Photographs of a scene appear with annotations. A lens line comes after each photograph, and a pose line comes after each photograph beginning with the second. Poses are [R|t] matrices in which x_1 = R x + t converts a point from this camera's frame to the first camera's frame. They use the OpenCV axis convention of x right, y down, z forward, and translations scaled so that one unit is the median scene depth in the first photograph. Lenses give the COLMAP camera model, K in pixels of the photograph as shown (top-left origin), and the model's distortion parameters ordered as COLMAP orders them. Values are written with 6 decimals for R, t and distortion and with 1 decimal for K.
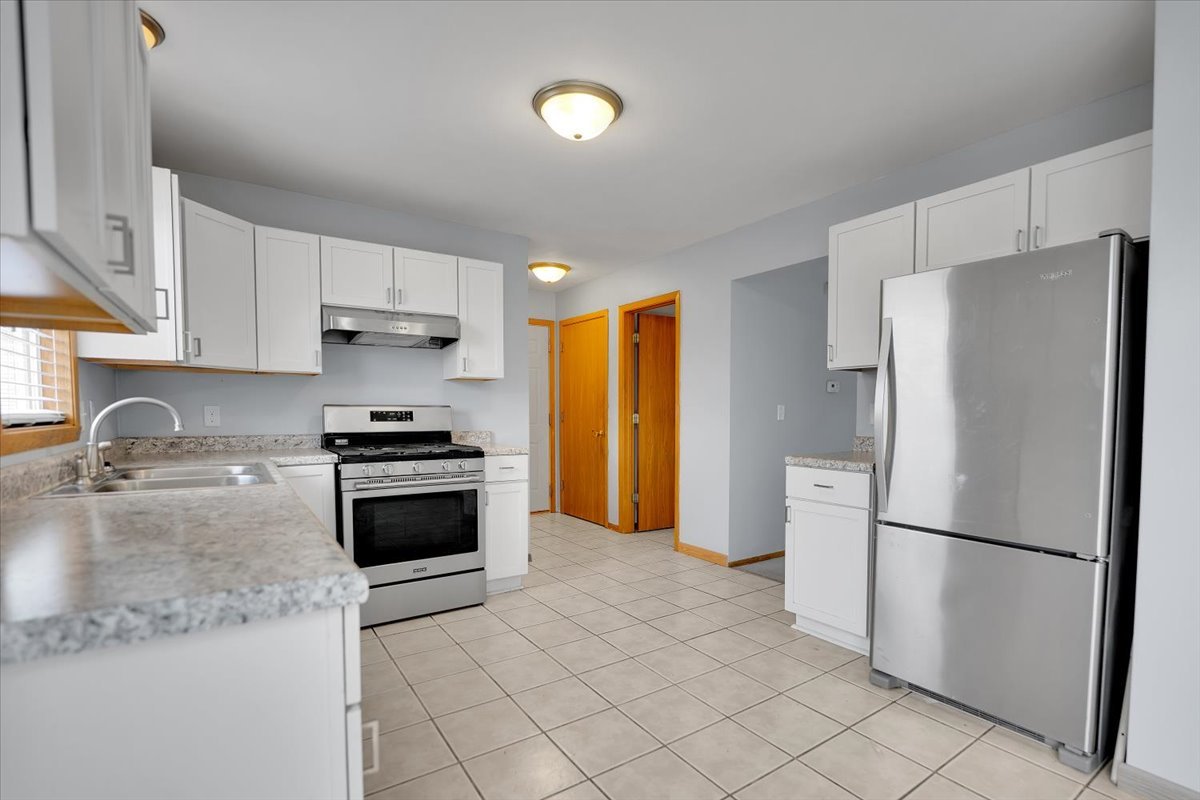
lens RADIAL K [[556.2, 0, 627.4], [0, 556.2, 438.3], [0, 0, 1]] dist [-0.018437, 0.000135]
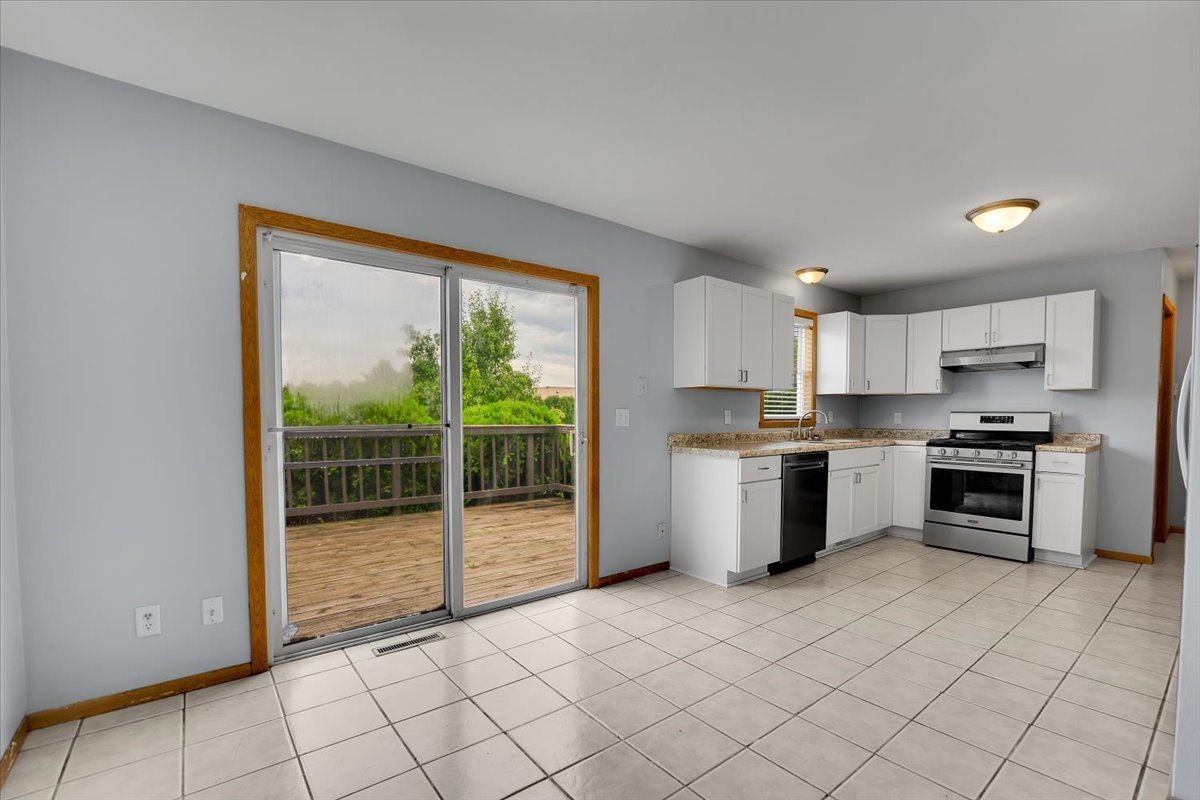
lens RADIAL K [[535.7, 0, 617.6], [0, 535.7, 435.5], [0, 0, 1]] dist [-0.021180, 0.000021]
pose [[0.072474, 0.039392, -0.996592, 0.921311], [-0.051388, 0.998040, 0.035712, 0.002223], [0.996046, 0.048625, 0.074356, -0.074461]]
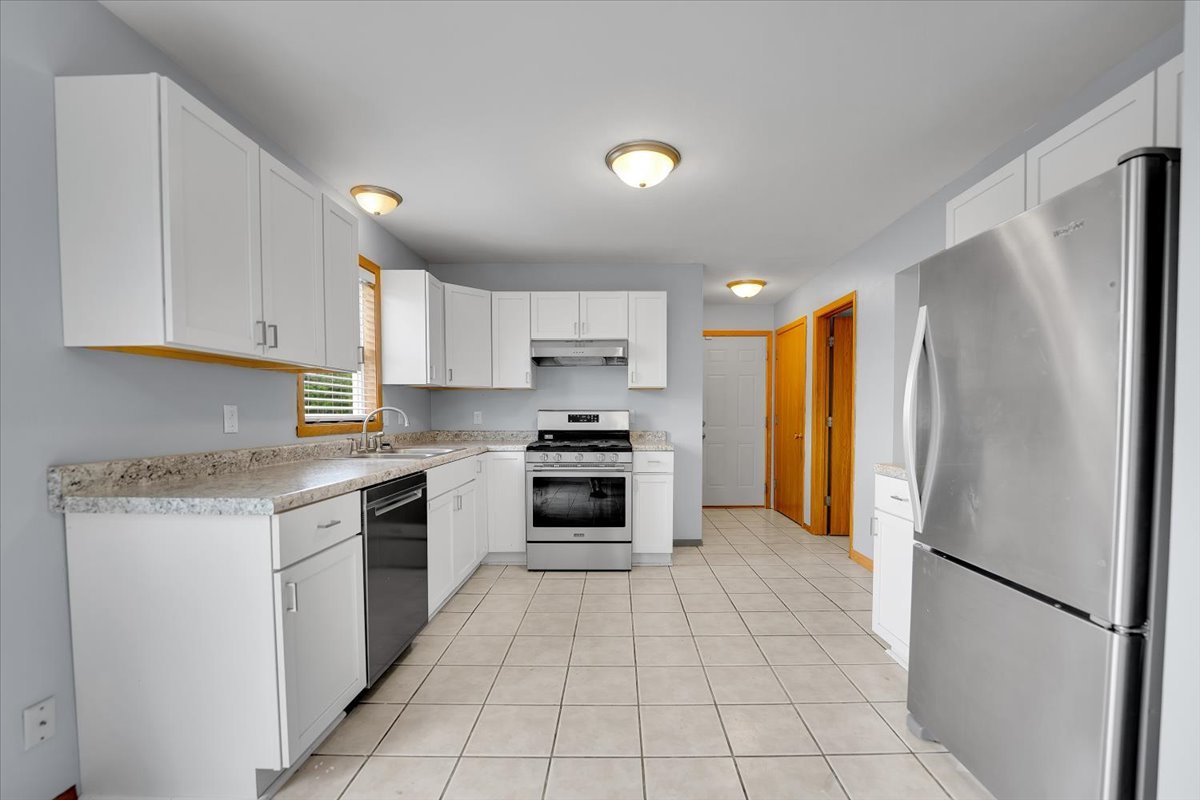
lens RADIAL K [[504.4, 0, 620.6], [0, 504.4, 433.2], [0, 0, 1]] dist [-0.023850, -0.000080]
pose [[0.818197, 0.020723, -0.574565, 0.365706], [-0.027341, 0.999622, -0.002880, -0.003562], [0.574288, 0.018066, 0.818454, 0.067892]]
